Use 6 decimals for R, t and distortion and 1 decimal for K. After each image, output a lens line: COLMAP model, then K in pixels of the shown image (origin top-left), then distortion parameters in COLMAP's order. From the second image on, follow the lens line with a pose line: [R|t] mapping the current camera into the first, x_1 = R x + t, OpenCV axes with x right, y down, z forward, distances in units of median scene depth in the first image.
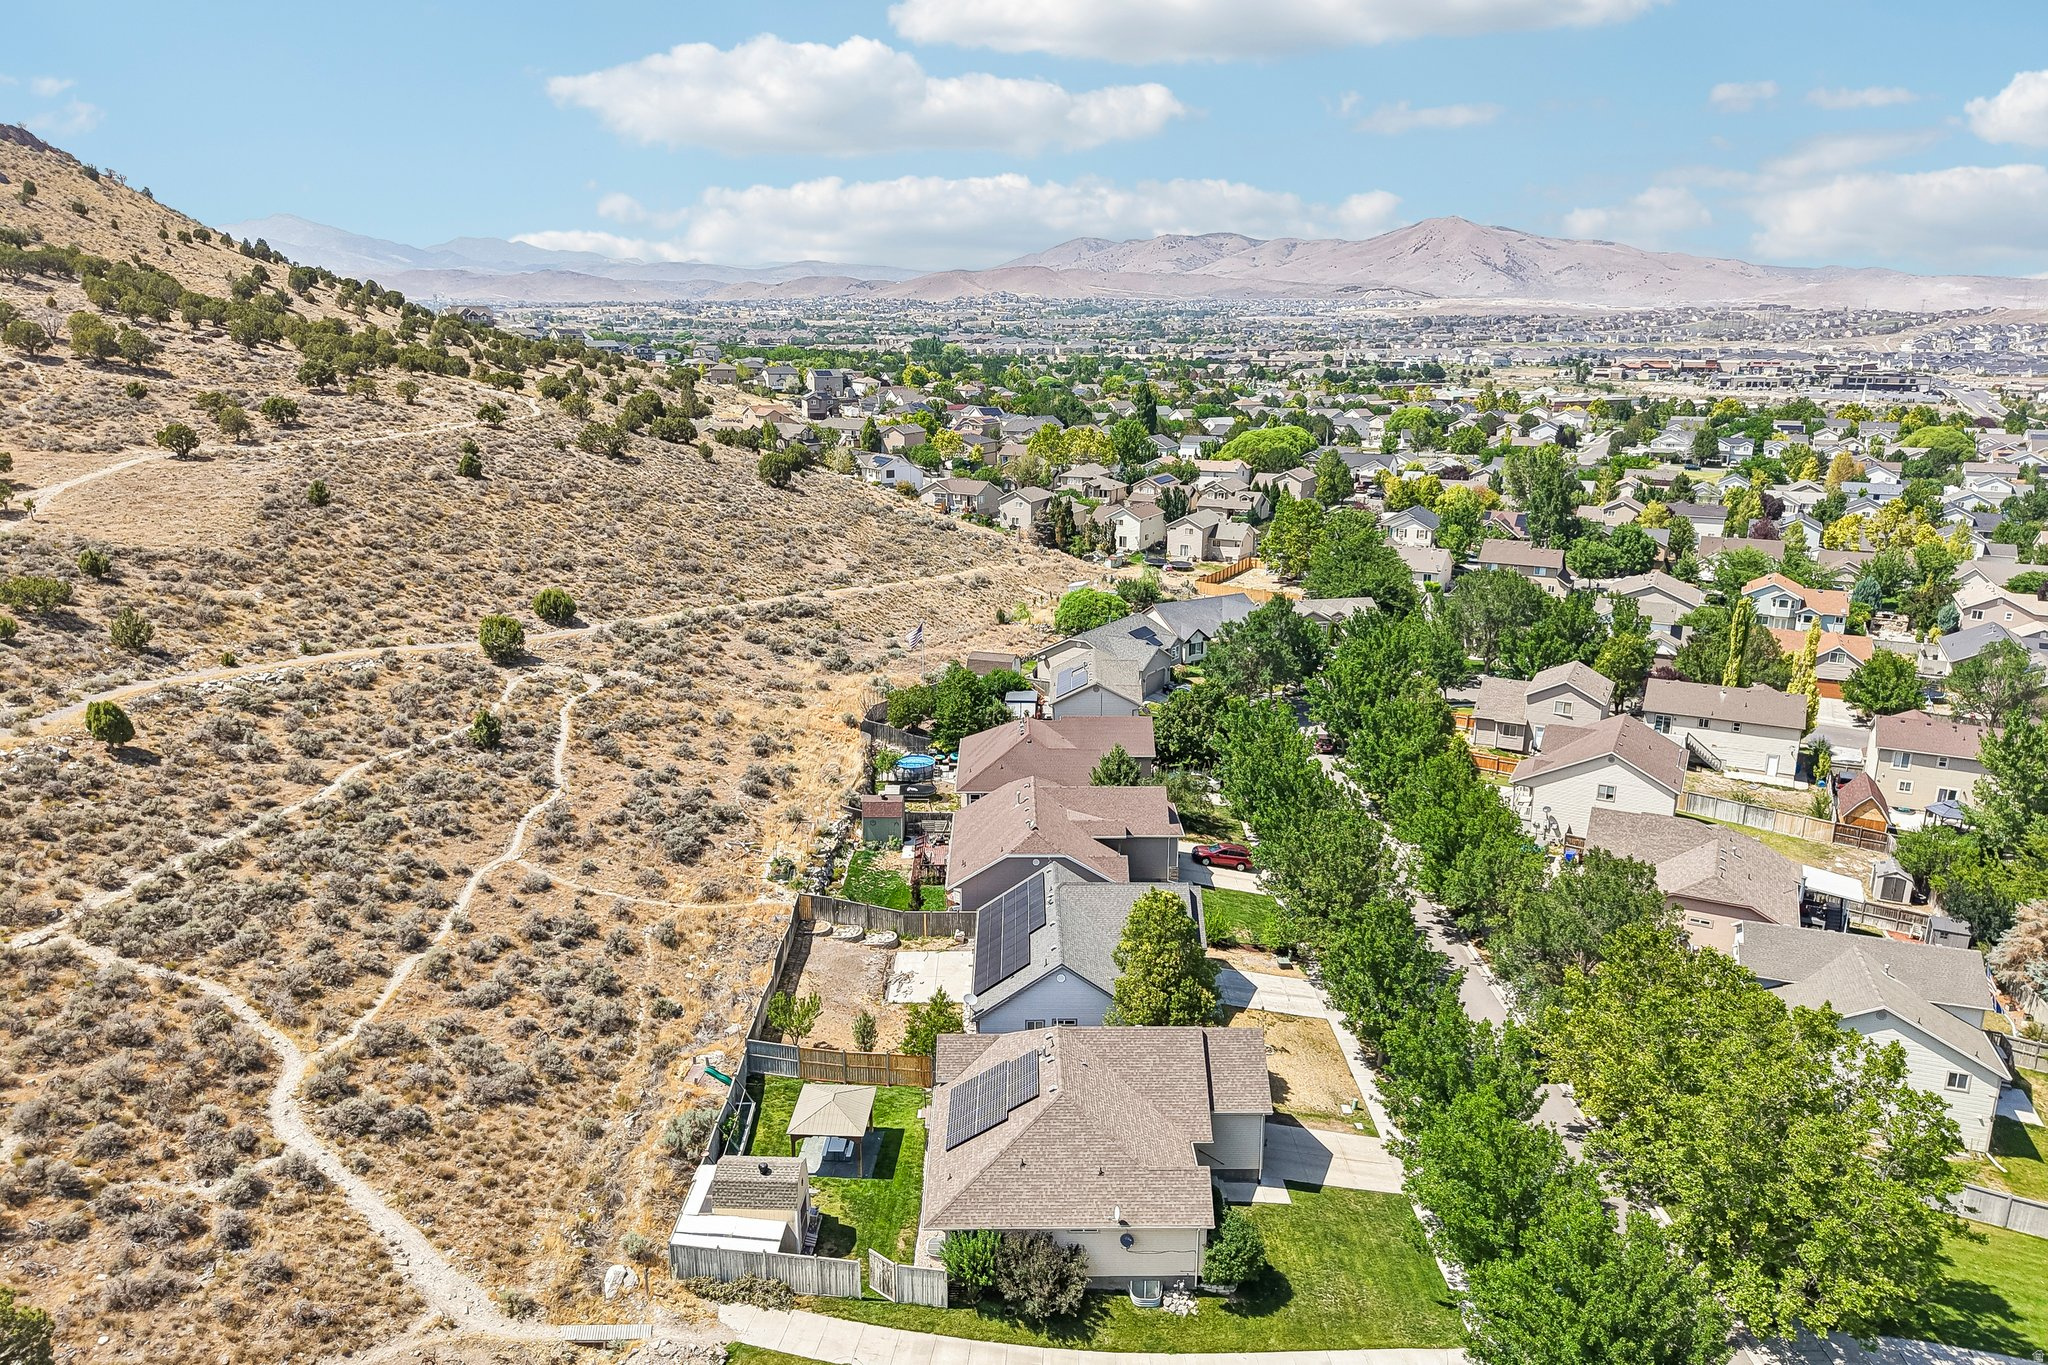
lens RADIAL K [[1373.4, 0, 1019.9], [0, 1373.4, 689.9], [0, 0, 1]] dist [0.014479, -0.006205]
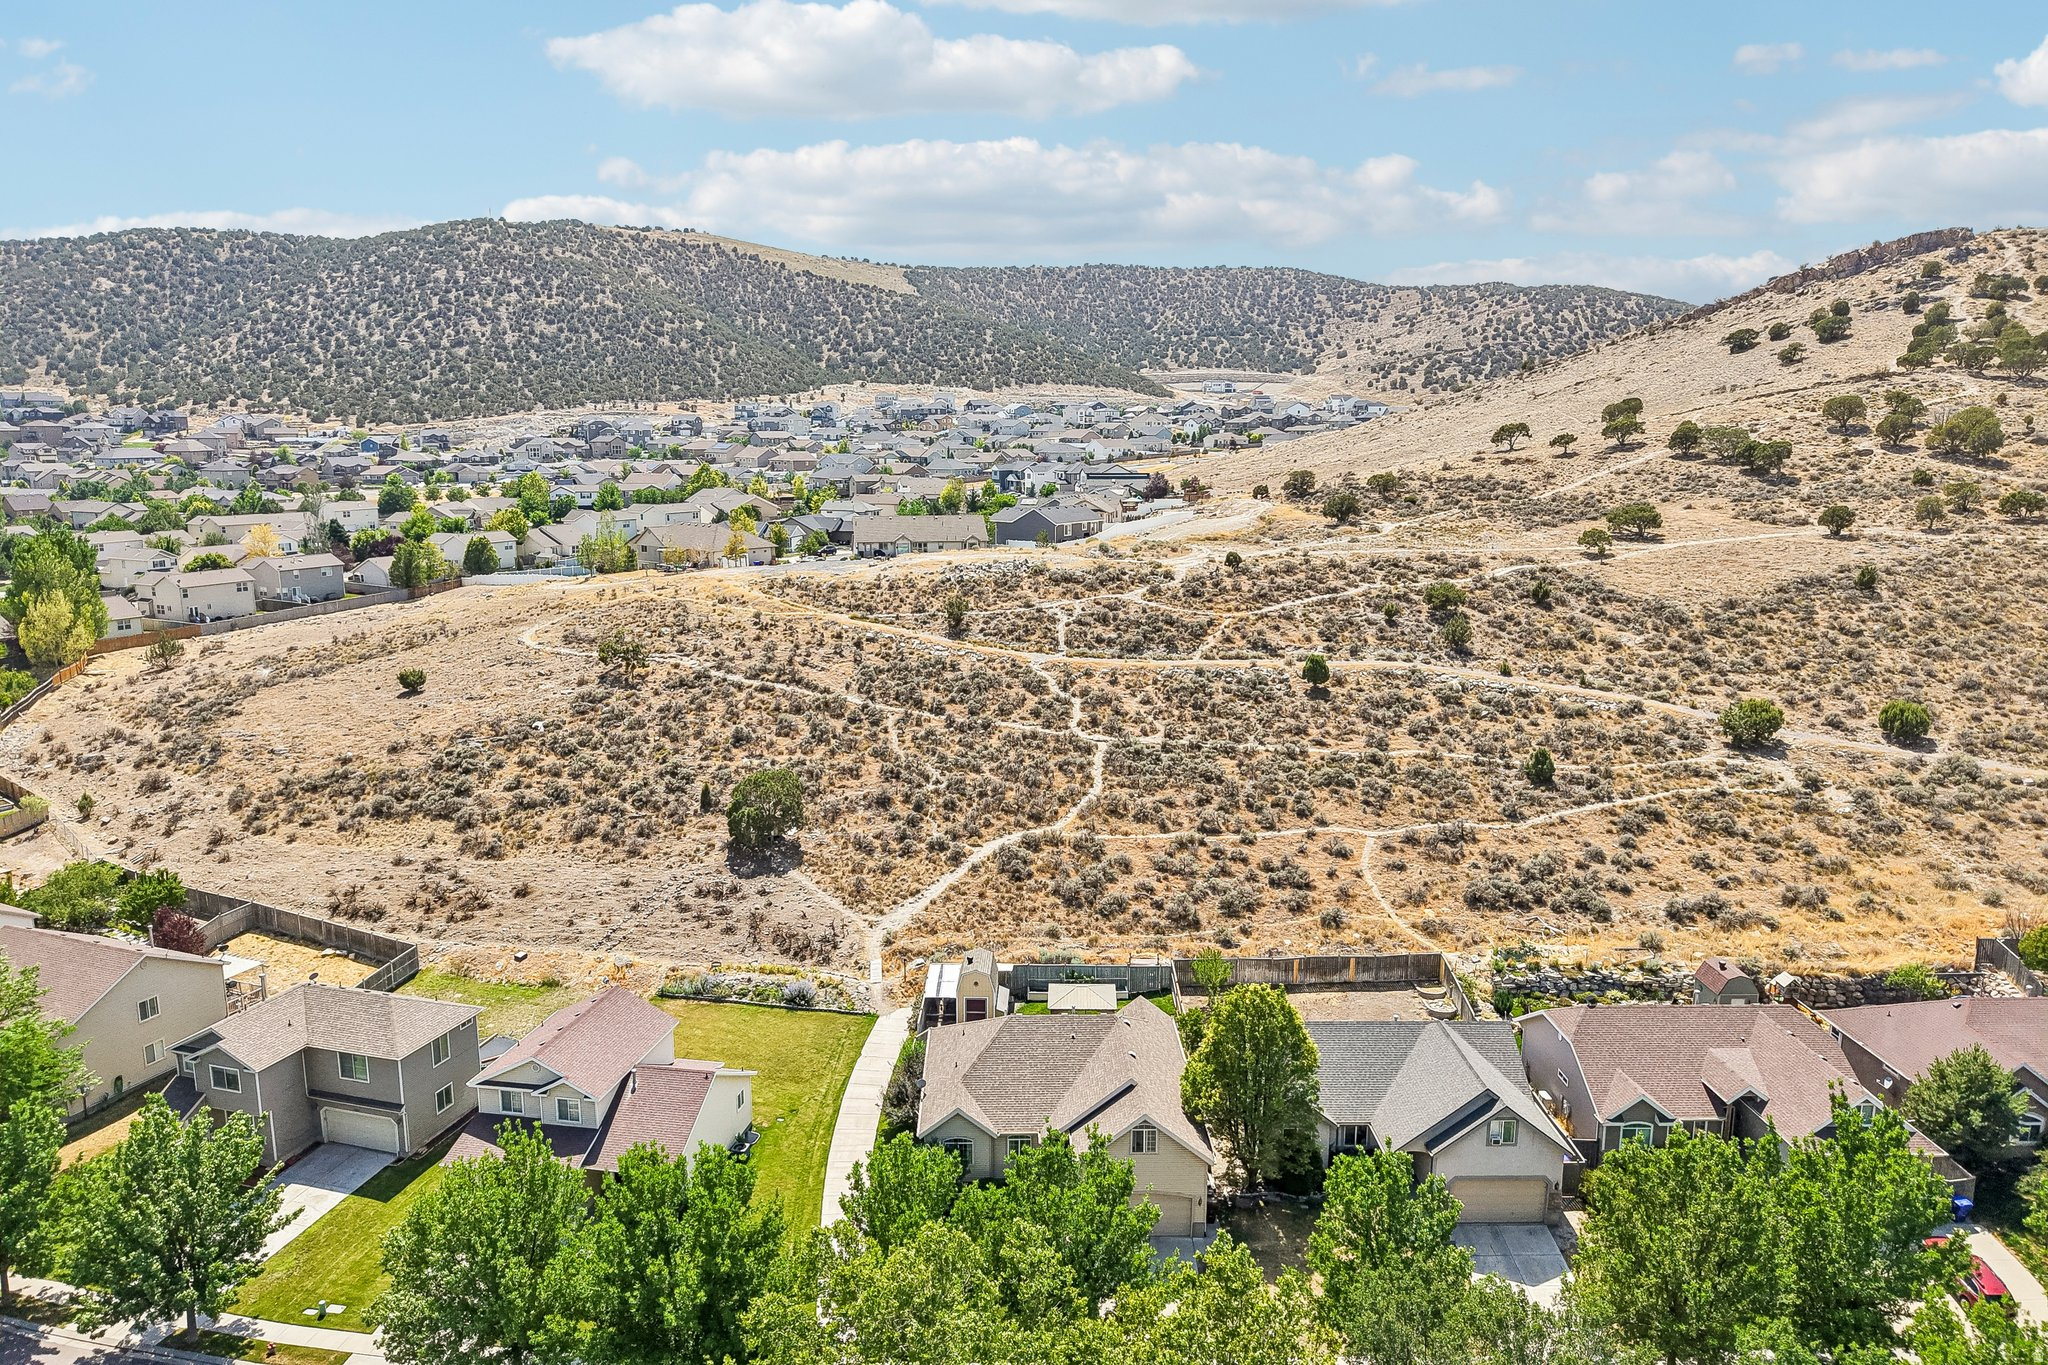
lens RADIAL K [[1373.4, 0, 1019.9], [0, 1373.4, 689.9], [0, 0, 1]] dist [0.014479, -0.006205]
pose [[0.013342, 0.196128, -0.980488, 1.008106], [-0.265554, 0.946057, 0.185627, -0.181716], [0.964004, 0.257896, 0.064704, 0.727207]]
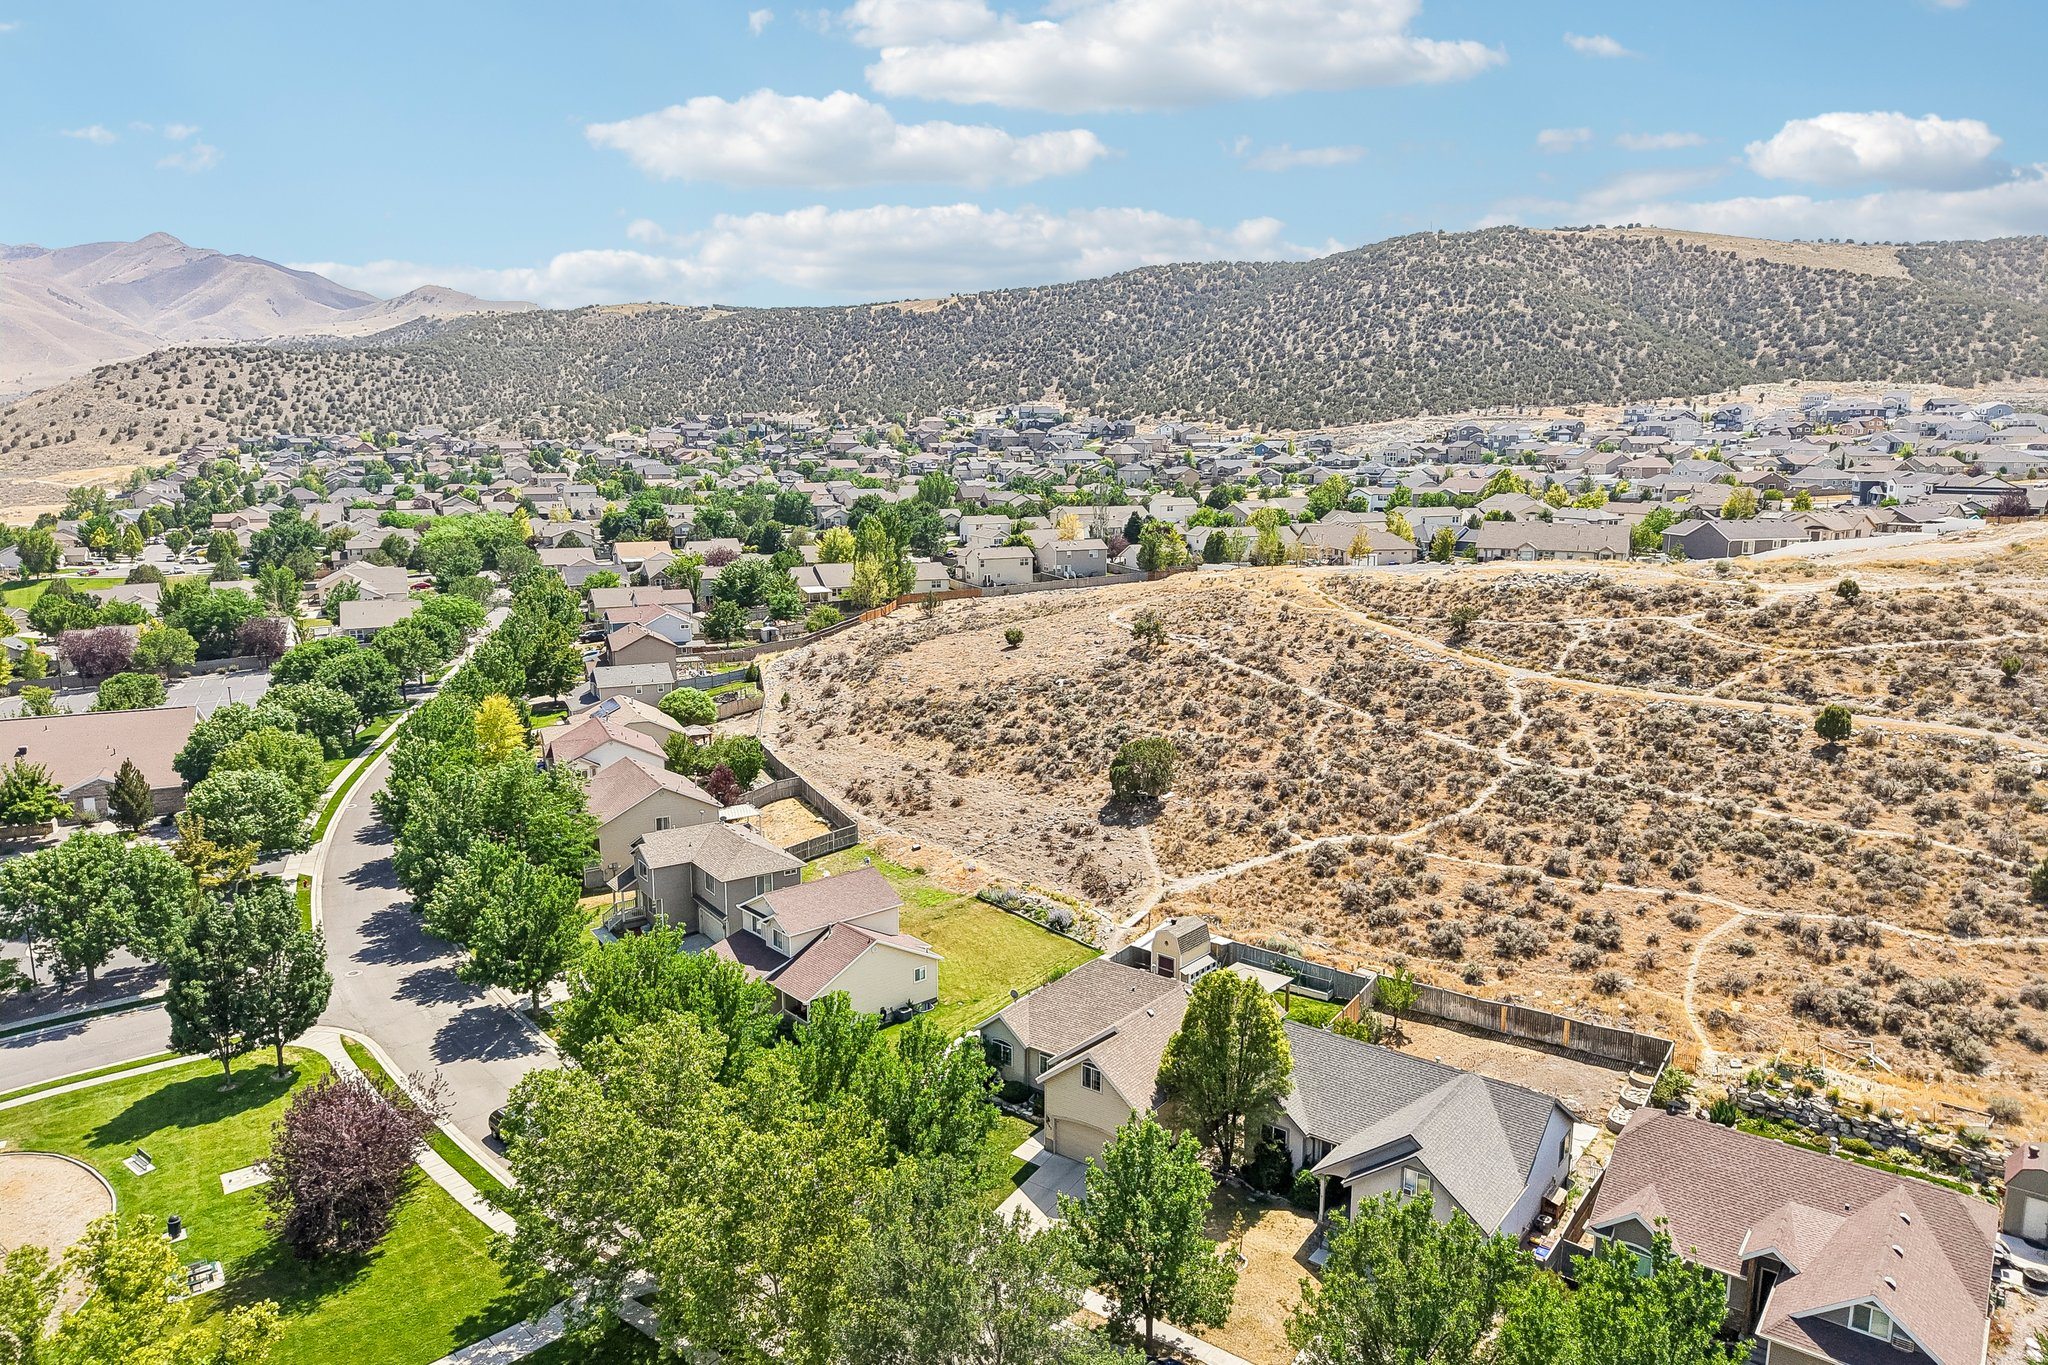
lens RADIAL K [[1373.4, 0, 1019.9], [0, 1373.4, 689.9], [0, 0, 1]] dist [0.014479, -0.006205]
pose [[-0.611997, 0.152952, -0.775928, 0.935549], [-0.206741, 0.916062, 0.343639, -0.344856], [0.763359, 0.370722, -0.529006, 1.333848]]
